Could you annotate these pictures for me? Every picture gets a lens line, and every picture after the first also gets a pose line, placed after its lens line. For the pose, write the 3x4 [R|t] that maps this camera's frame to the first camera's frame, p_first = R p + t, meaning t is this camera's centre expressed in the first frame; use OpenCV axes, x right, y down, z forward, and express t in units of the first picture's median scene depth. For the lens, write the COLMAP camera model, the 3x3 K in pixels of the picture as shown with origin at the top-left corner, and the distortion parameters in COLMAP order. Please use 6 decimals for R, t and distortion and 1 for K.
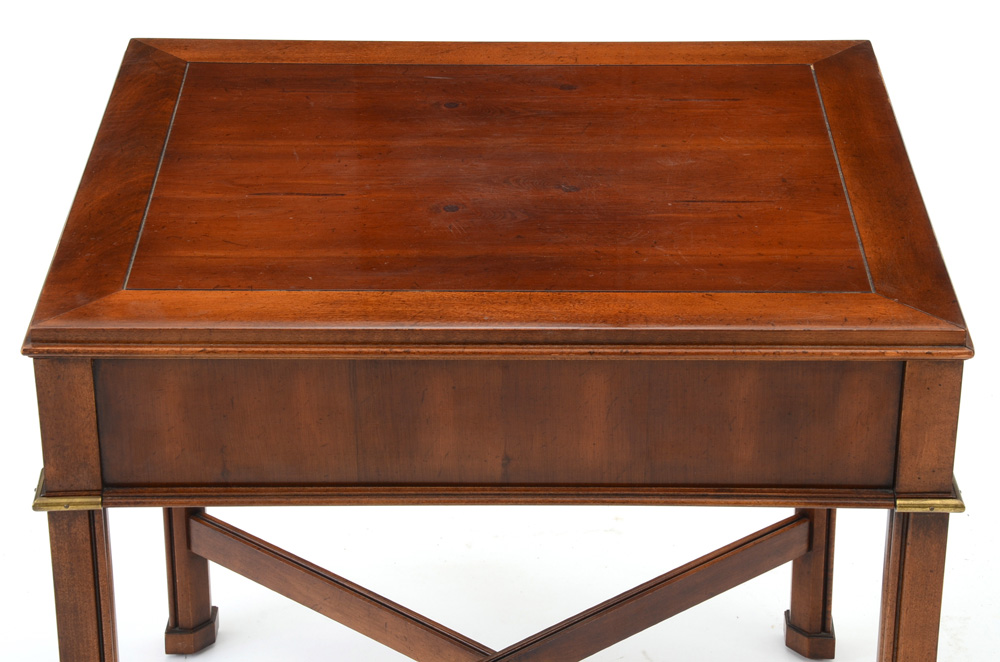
lens RADIAL K [[2543.3, 0, 496.8], [0, 2543.3, 335.0], [0, 0, 1]] dist [0.623570, 0.000000]
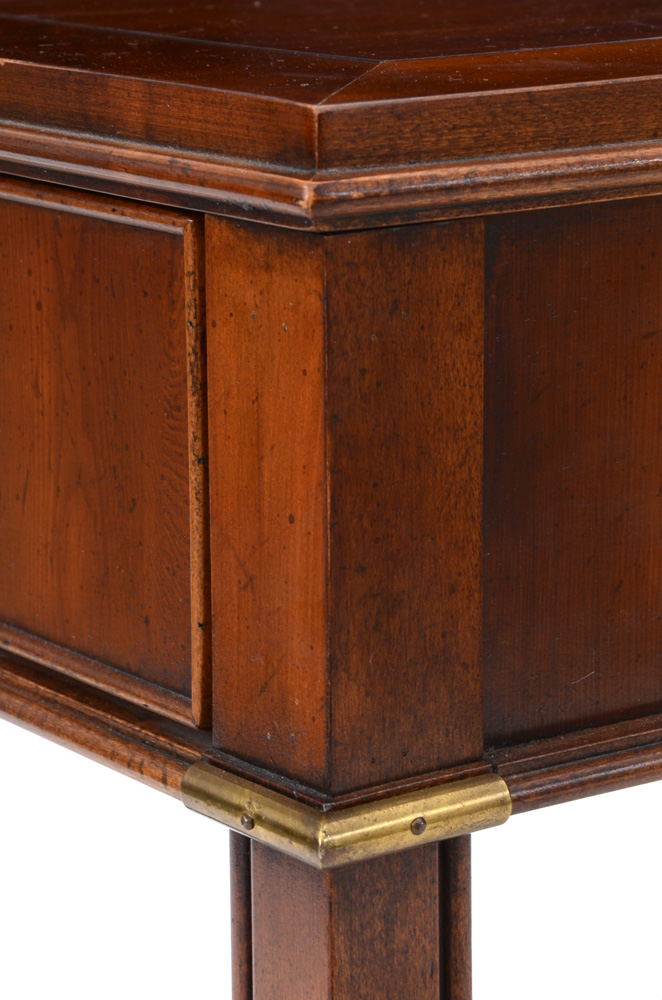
lens RADIAL K [[3181.4, 0, 330.7], [0, 3181.4, 501.0], [0, 0, 1]] dist [0.615296, 0.000000]
pose [[0.821893, -0.138778, 0.552479, -0.353370], [0.282073, 0.941766, -0.183061, 0.092538], [-0.494901, 0.306296, 0.813176, 0.715223]]
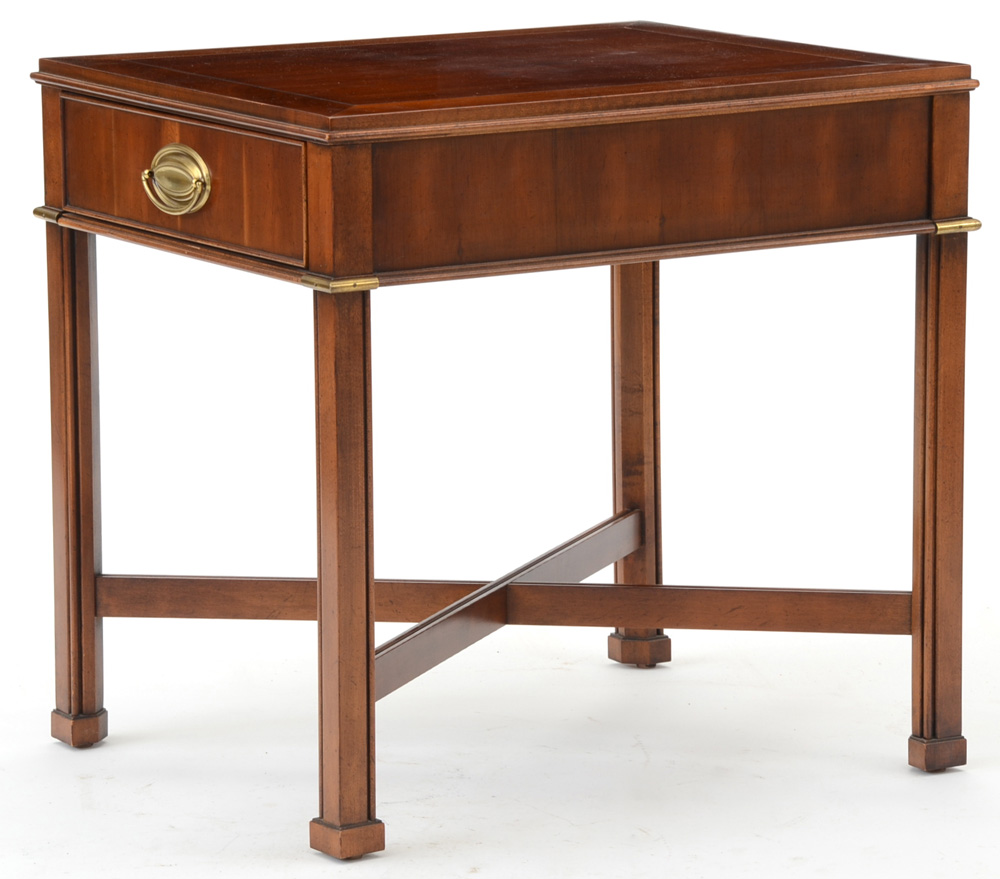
lens RADIAL K [[5525.7, 0, 501.1], [0, 5525.7, 436.9], [0, 0, 1]] dist [1.245478, 0.000000]
pose [[0.856067, -0.099272, 0.507241, -1.374499], [0.254802, 0.934900, -0.247060, 0.759204], [-0.449694, 0.340746, 0.825632, -1.061412]]
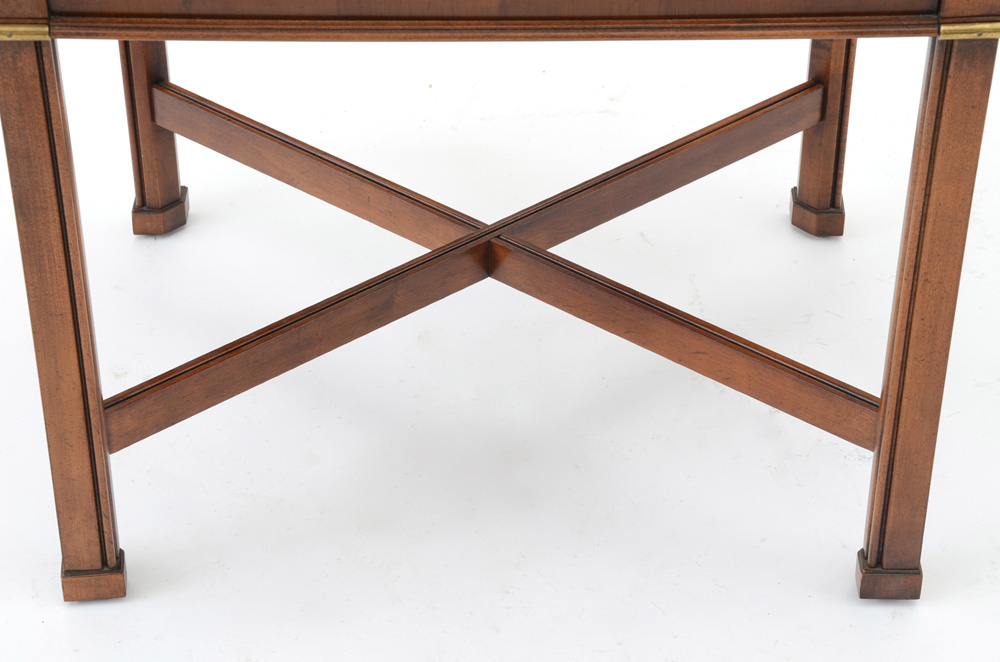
lens RADIAL K [[2526.1, 0, 495.7], [0, 2526.1, 338.1], [0, 0, 1]] dist [0.604436, 0.000000]
pose [[0.999917, -0.005482, 0.011668, -0.010108], [0.003880, 0.991086, 0.133169, 0.050598], [-0.012295, -0.133113, 0.991025, 0.099953]]
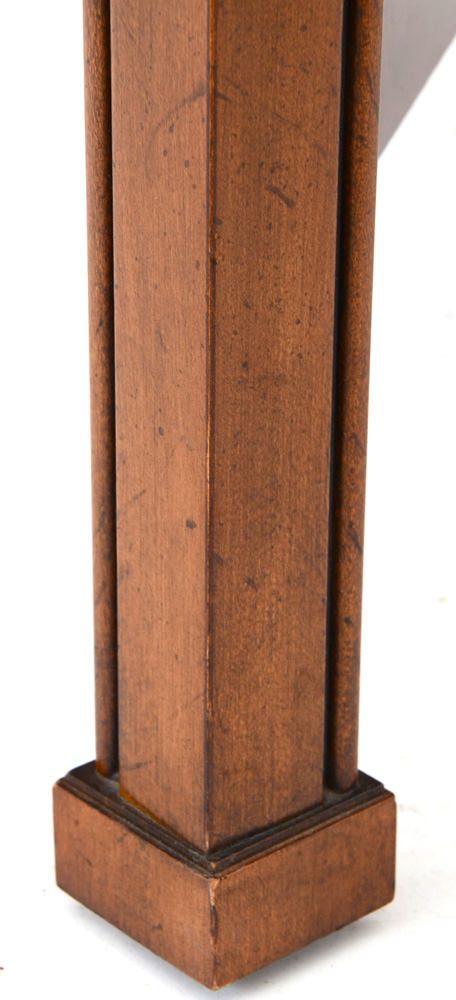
lens RADIAL K [[2905.1, 0, 227.8], [0, 2905.1, 500.1], [0, 0, 1]] dist [0.495884, 0.000000]
pose [[0.808440, -0.252776, 0.531535, -0.312492], [0.280883, 0.959304, 0.028994, 0.241017], [-0.517233, 0.125860, 0.846540, 0.874614]]
